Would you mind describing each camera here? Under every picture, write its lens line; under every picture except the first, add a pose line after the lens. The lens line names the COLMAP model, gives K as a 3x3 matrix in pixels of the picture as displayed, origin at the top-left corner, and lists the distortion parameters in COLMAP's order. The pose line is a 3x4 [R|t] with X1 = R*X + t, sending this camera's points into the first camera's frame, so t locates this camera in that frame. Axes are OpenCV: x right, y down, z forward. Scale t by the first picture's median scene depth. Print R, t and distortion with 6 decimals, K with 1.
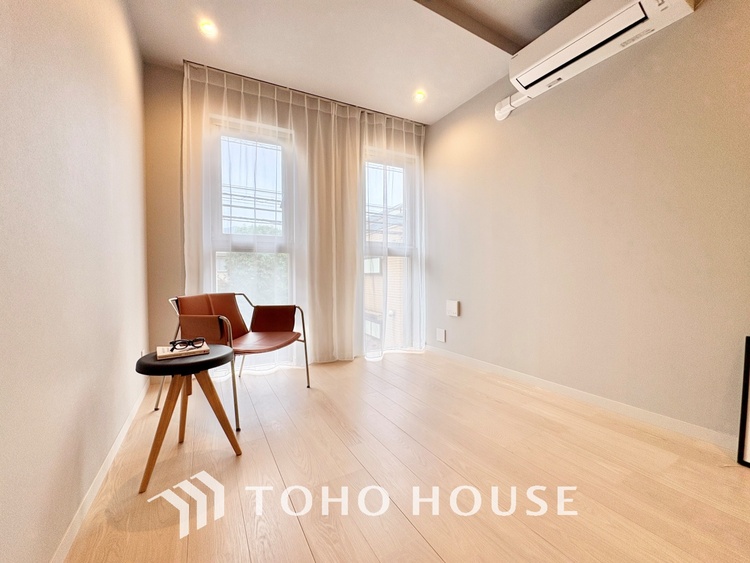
lens RADIAL K [[298.9, 0, 375.0], [0, 298.9, 281.5], [0, 0, 1]] dist [-0.000641, 0.000246]
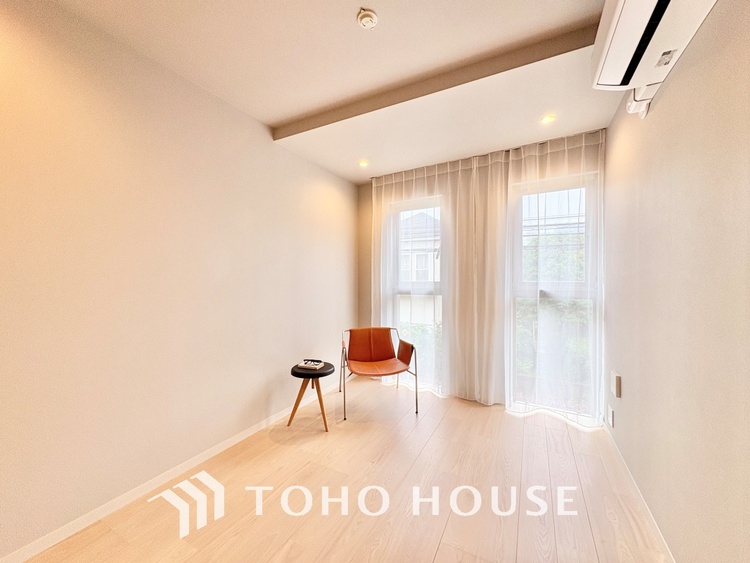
lens RADIAL K [[298.9, 0, 375.0], [0, 298.9, 281.5], [0, 0, 1]] dist [-0.000641, 0.000246]
pose [[0.537879, 0.008670, -0.842978, 0.616410], [-0.017729, 0.999842, -0.001029, -0.159700], [0.842836, 0.015498, 0.537948, 0.150265]]
